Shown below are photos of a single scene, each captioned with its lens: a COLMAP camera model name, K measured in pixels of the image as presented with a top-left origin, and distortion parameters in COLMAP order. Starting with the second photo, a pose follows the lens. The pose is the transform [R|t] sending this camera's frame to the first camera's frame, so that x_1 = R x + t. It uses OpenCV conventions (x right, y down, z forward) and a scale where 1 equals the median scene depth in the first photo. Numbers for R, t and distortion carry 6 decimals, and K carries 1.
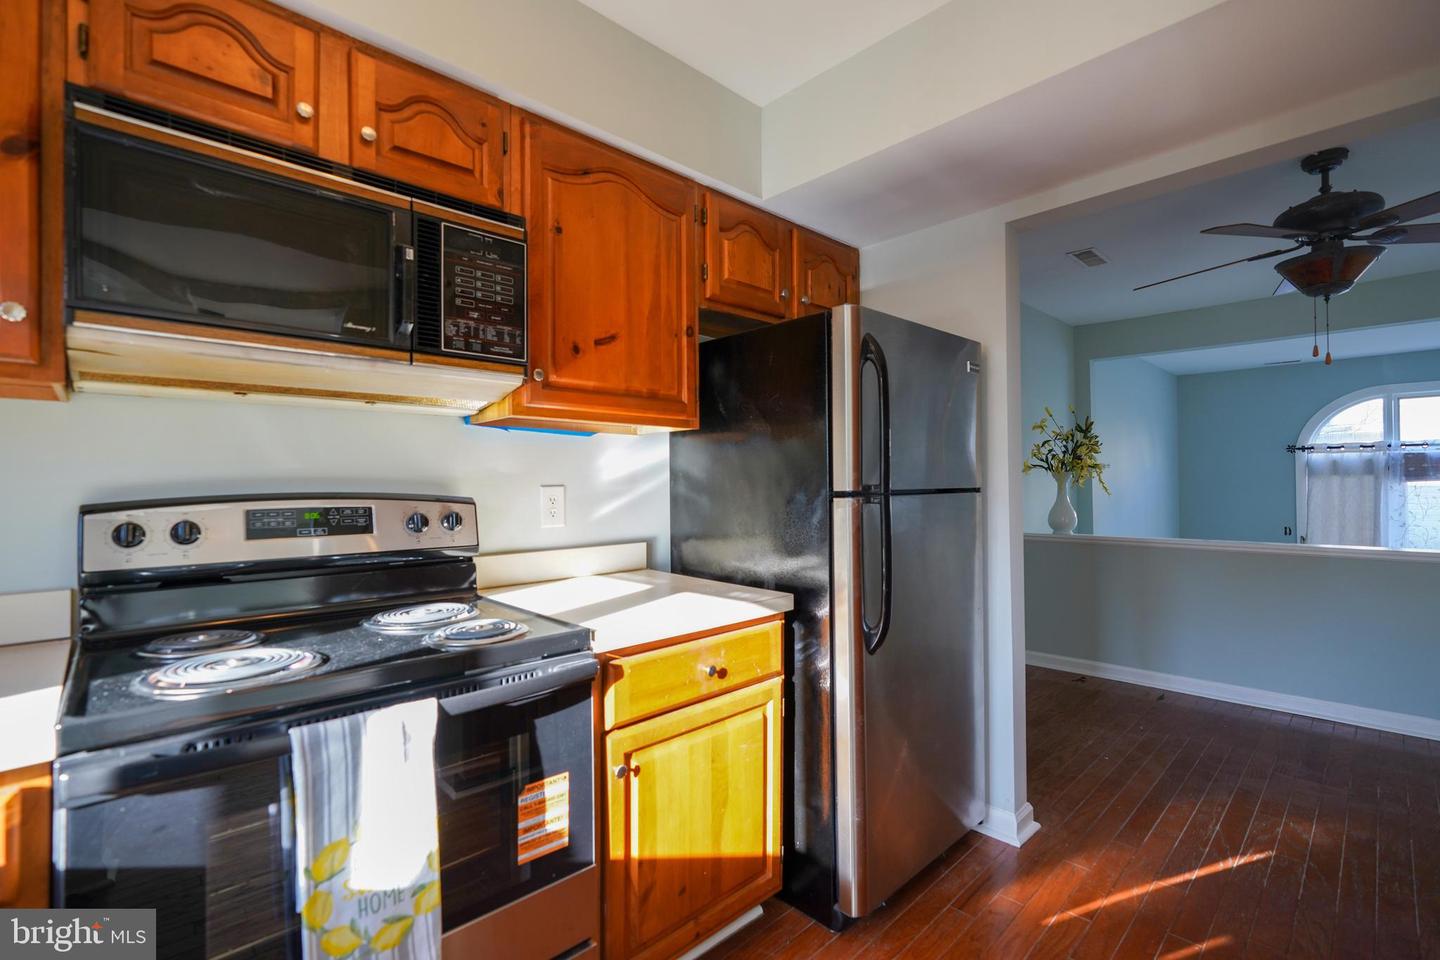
lens RADIAL K [[645.8, 0, 716.5], [0, 645.8, 479.8], [0, 0, 1]] dist [-0.014489, 0.006742]
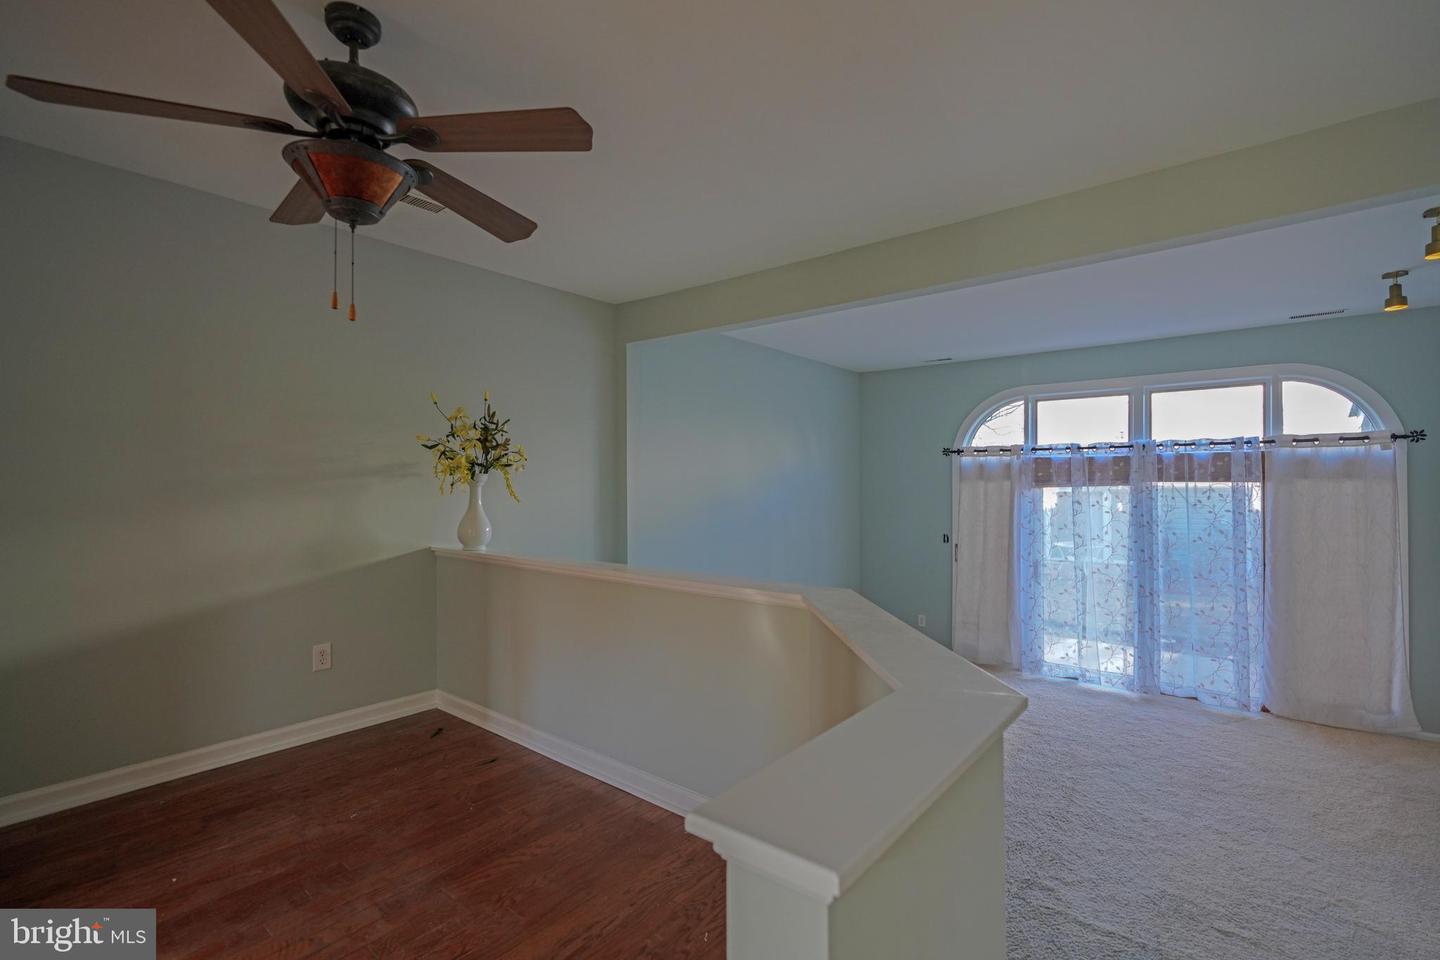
lens RADIAL K [[645.8, 0, 715.7], [0, 645.8, 480.8], [0, 0, 1]] dist [-0.014489, 0.006742]
pose [[0.993144, 0.008516, 0.116585, 1.599412], [-0.008888, 0.999957, 0.002673, -0.017461], [-0.116557, -0.003691, 0.993177, 0.333993]]
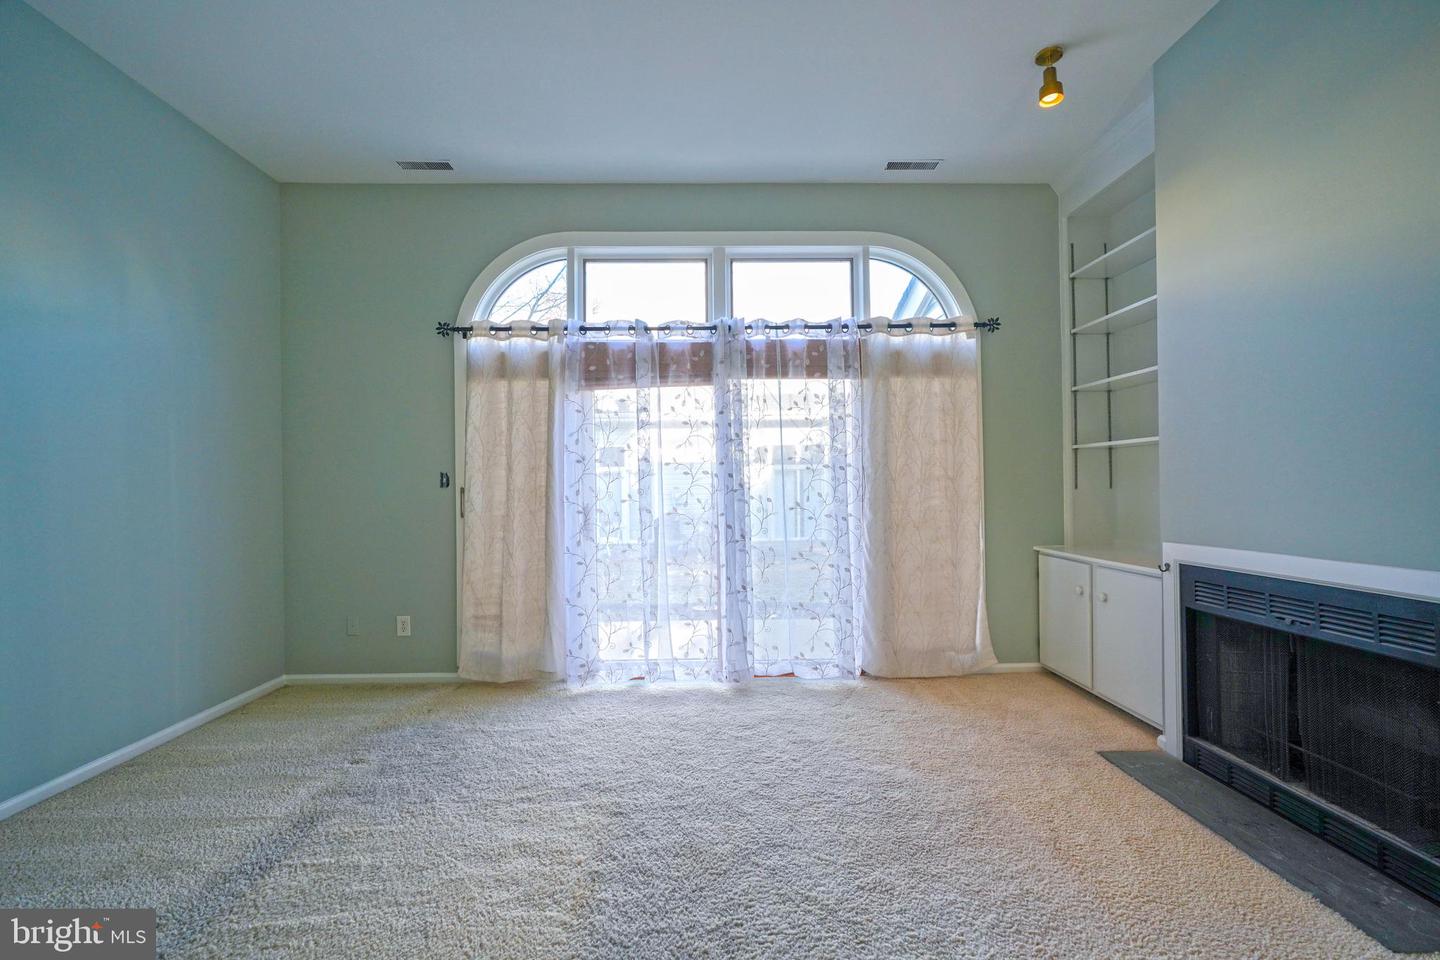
lens RADIAL K [[645.8, 0, 717.1], [0, 645.8, 482.6], [0, 0, 1]] dist [-0.014489, 0.006742]
pose [[0.673759, 0.003340, 0.738944, 2.310039], [0.000426, 0.999988, -0.004908, 0.309175], [-0.738951, 0.003622, 0.673749, 1.620089]]
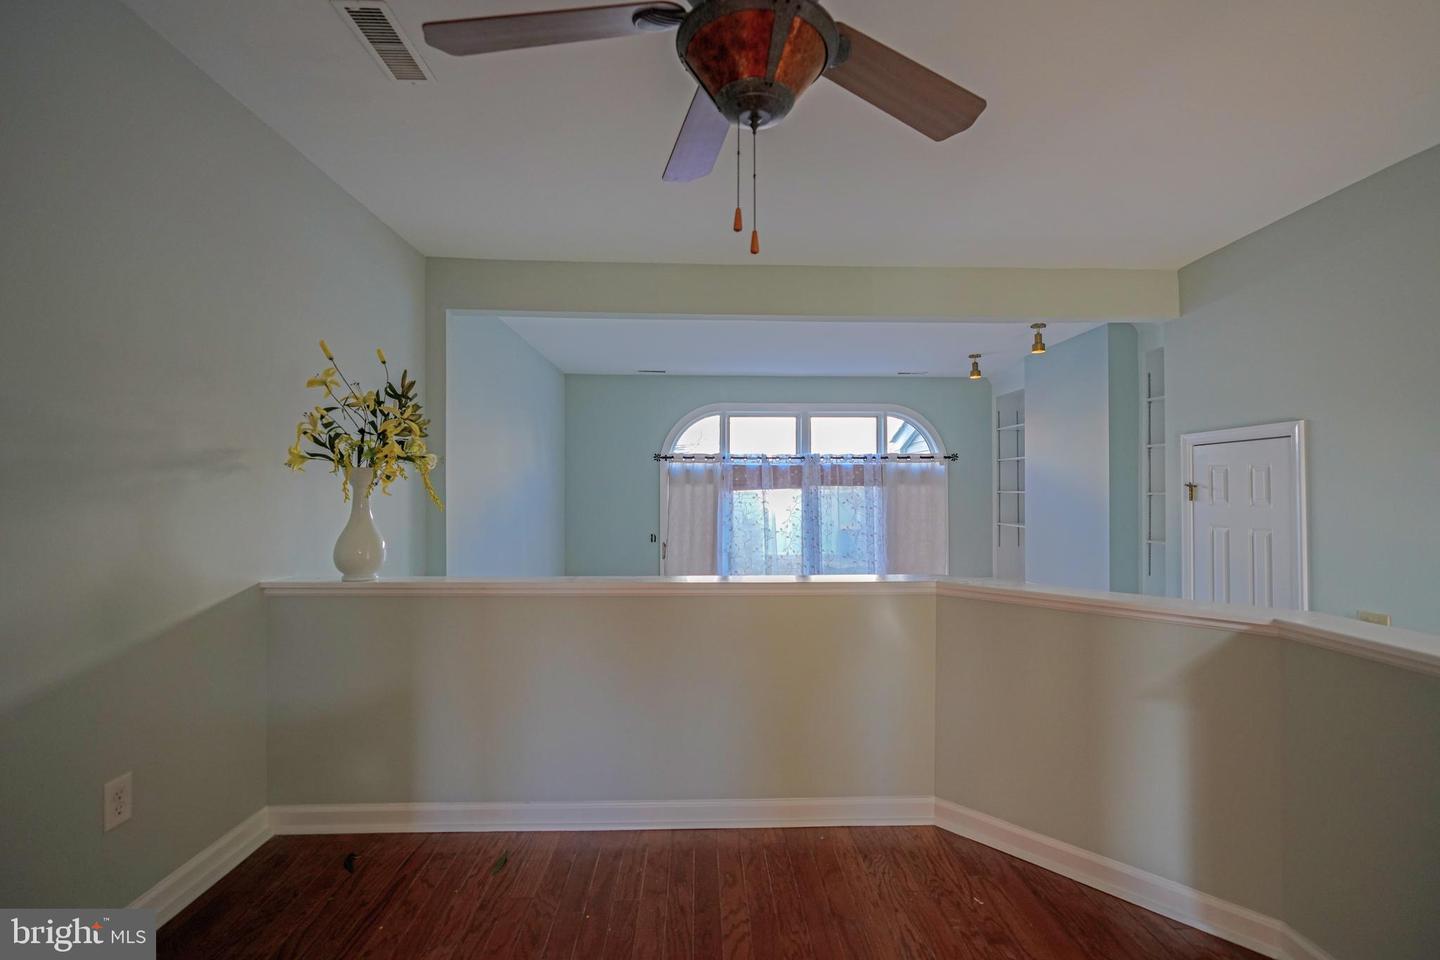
lens RADIAL K [[645.8, 0, 715.7], [0, 645.8, 479.0], [0, 0, 1]] dist [-0.014489, 0.006742]
pose [[0.671742, 0.019908, 0.740518, 0.710059], [-0.011938, 0.999800, -0.016049, 0.005361], [-0.740689, 0.001941, 0.671845, 0.860936]]
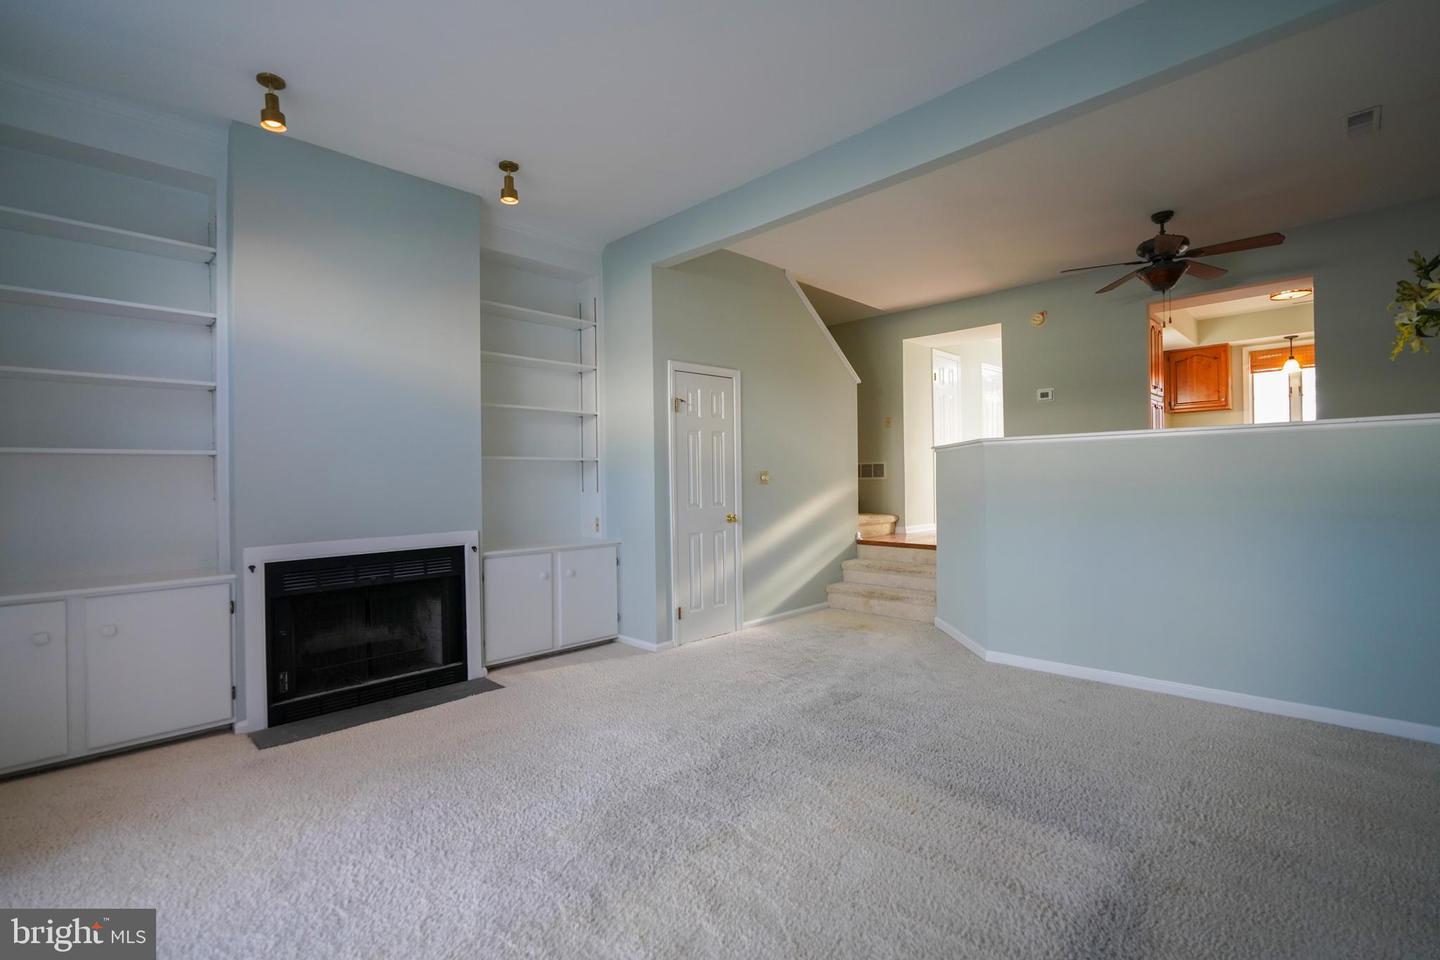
lens RADIAL K [[645.8, 0, 717.2], [0, 645.8, 479.0], [0, 0, 1]] dist [-0.014489, 0.006742]
pose [[-0.999378, 0.024120, -0.025729, 2.902994], [0.024383, 0.999653, -0.009949, 0.306384], [0.025480, -0.010570, -0.999619, 3.550644]]
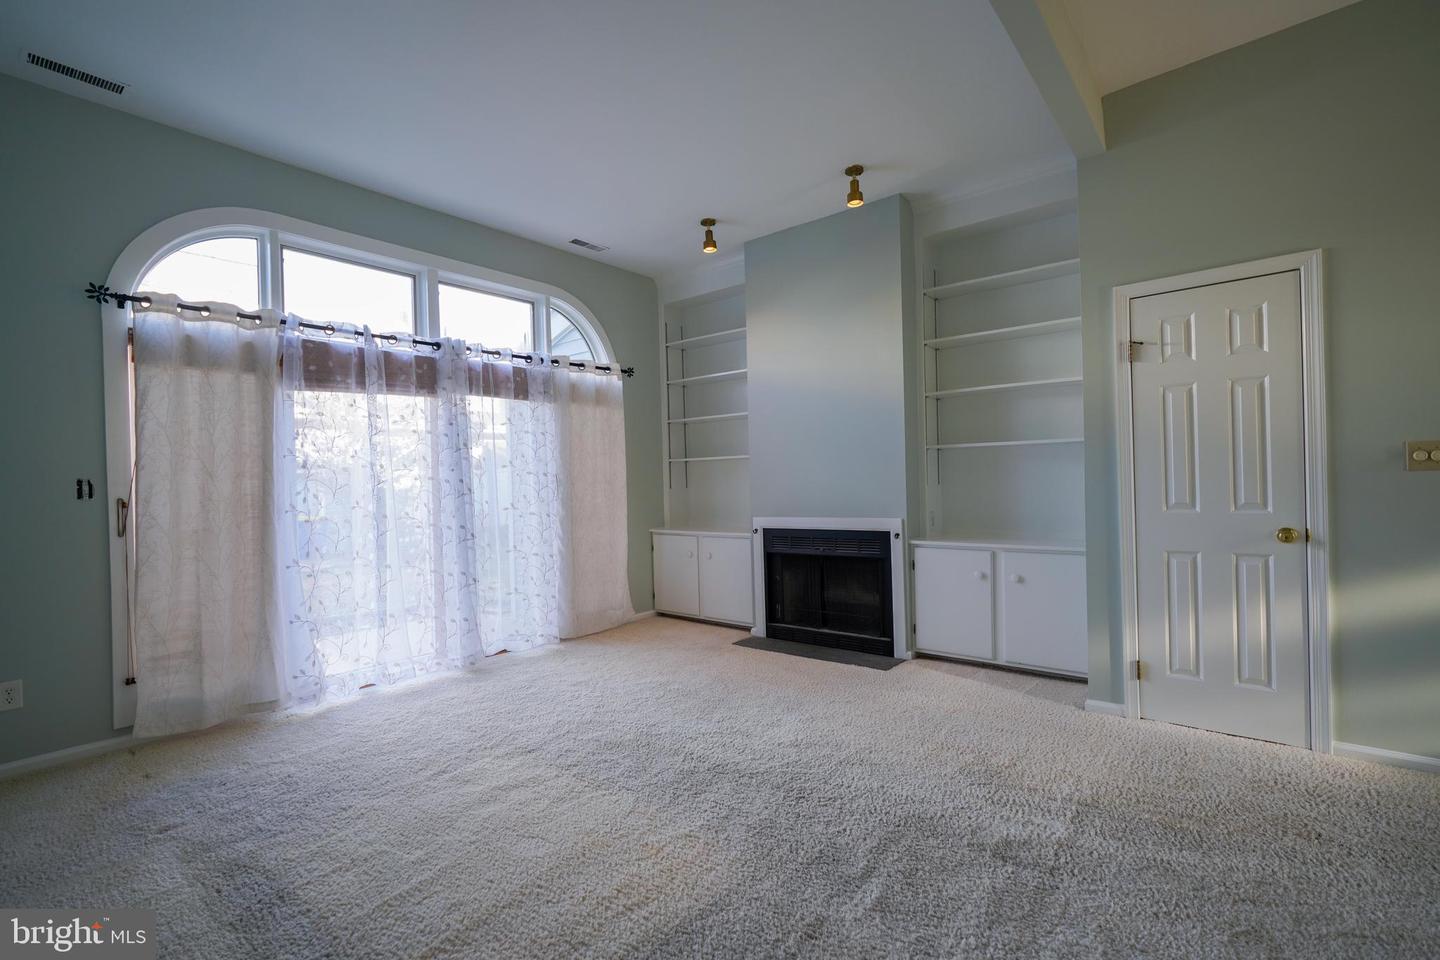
lens RADIAL K [[645.8, 0, 717.4], [0, 645.8, 484.0], [0, 0, 1]] dist [-0.014489, 0.006742]
pose [[-0.119922, 0.006139, 0.992764, 1.525774], [0.018992, 0.999812, -0.003888, 0.312948], [-0.992602, 0.018388, -0.120016, 2.308360]]
